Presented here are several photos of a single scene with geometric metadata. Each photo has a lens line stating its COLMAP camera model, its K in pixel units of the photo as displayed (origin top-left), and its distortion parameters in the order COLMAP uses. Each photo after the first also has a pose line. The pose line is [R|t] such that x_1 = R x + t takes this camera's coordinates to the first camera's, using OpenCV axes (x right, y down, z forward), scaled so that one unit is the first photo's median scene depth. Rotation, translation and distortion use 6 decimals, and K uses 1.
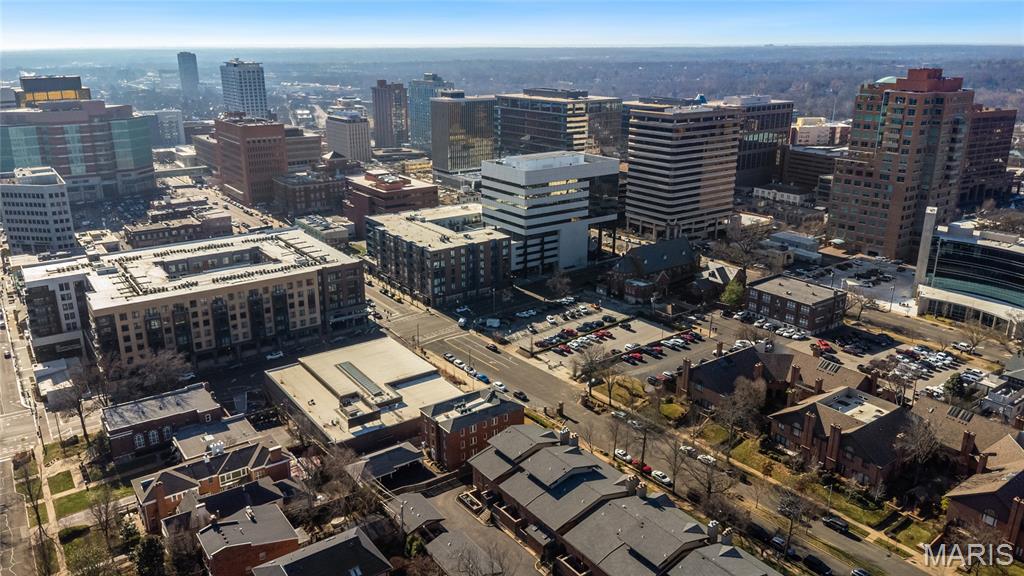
lens RADIAL K [[740.4, 0, 510.2], [0, 740.4, 286.4], [0, 0, 1]] dist [0.008134, 0.000346]
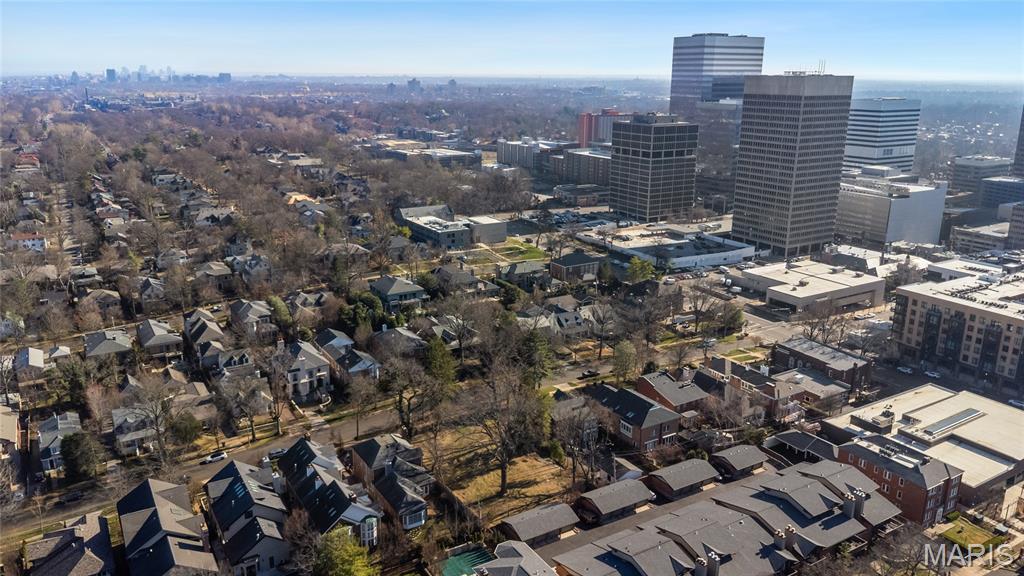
lens RADIAL K [[740.4, 0, 509.8], [0, 740.4, 288.9], [0, 0, 1]] dist [0.008134, 0.000346]
pose [[-0.077240, 0.279924, -0.956910, 0.731229], [-0.316112, 0.903382, 0.289782, -0.131036], [0.945572, 0.324874, 0.018710, 0.389324]]
